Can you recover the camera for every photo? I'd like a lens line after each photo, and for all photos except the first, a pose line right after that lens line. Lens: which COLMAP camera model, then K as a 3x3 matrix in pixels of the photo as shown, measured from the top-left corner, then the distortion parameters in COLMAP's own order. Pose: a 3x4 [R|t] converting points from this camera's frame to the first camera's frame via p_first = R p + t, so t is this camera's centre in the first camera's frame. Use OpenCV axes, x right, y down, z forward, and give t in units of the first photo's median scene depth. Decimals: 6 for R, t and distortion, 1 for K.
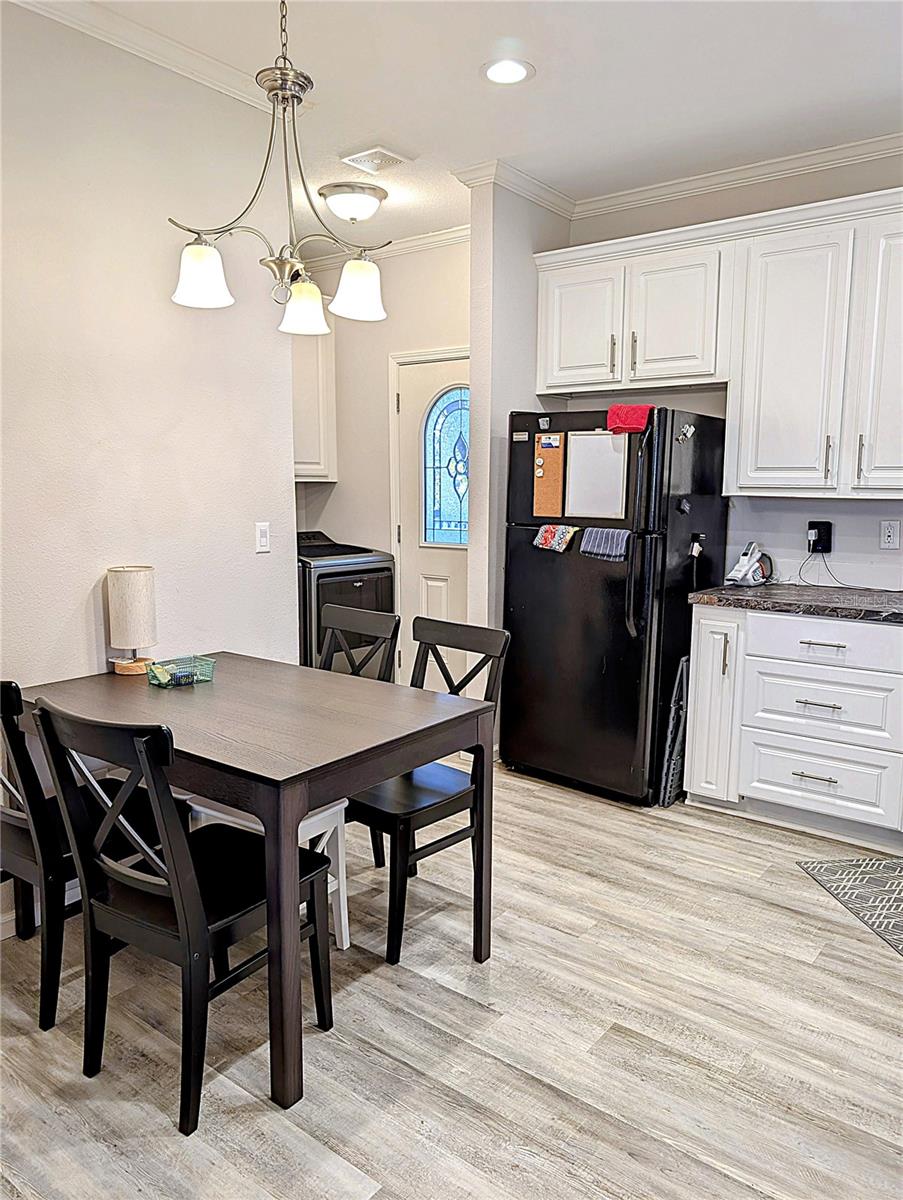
lens RADIAL K [[853.9, 0, 452.0], [0, 853.9, 602.0], [0, 0, 1]] dist [0.010608, -0.011684]
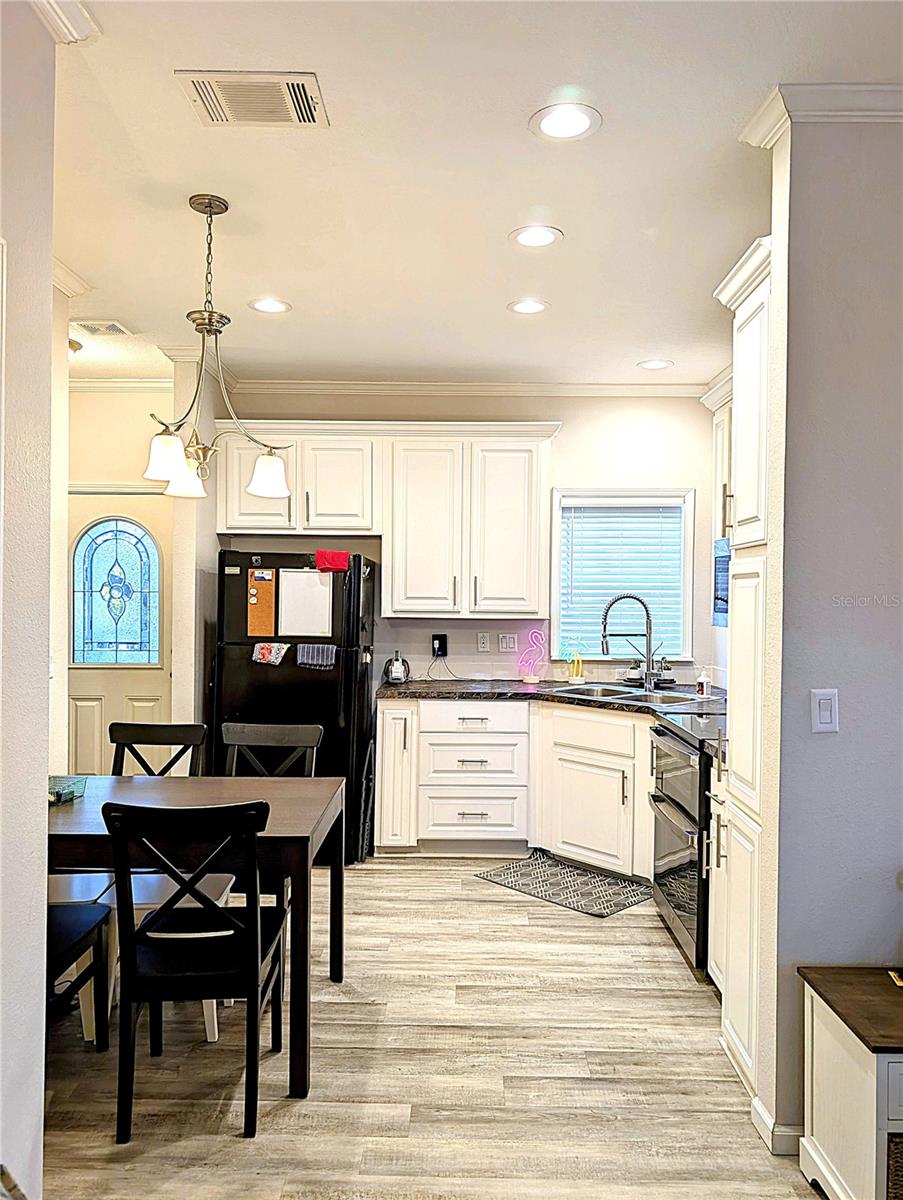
lens RADIAL K [[853.9, 0, 457.7], [0, 853.9, 600.6], [0, 0, 1]] dist [0.010608, -0.011684]
pose [[0.793980, -0.002443, 0.607939, -0.462658], [0.082877, 0.991091, -0.104256, -0.000357], [-0.602268, 0.133162, 0.787109, -0.151649]]
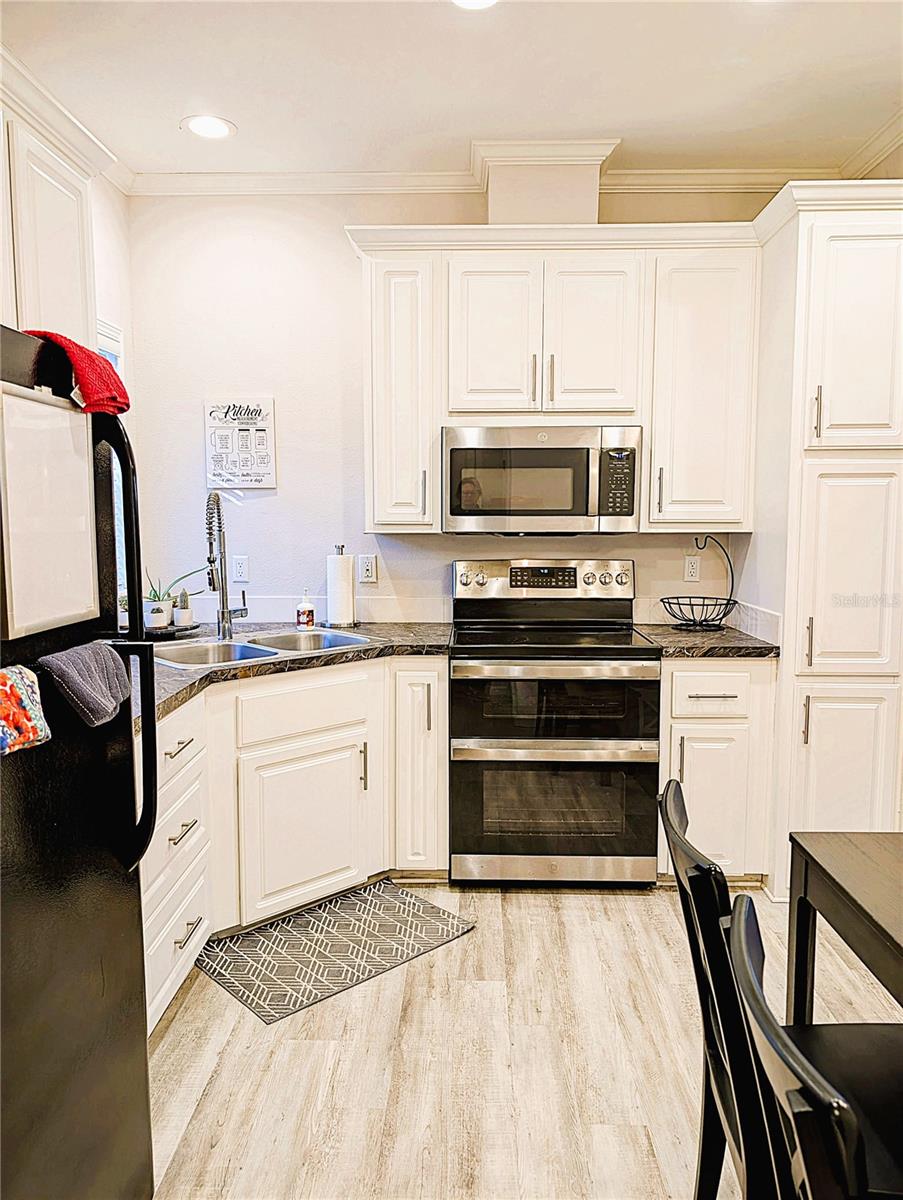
lens RADIAL K [[853.9, 0, 453.6], [0, 853.9, 595.7], [0, 0, 1]] dist [0.010608, -0.011684]
pose [[-0.586020, -0.086075, 0.805712, -0.256518], [0.113306, 0.975868, 0.186665, -0.177358], [-0.802335, 0.200681, -0.562125, 1.177354]]
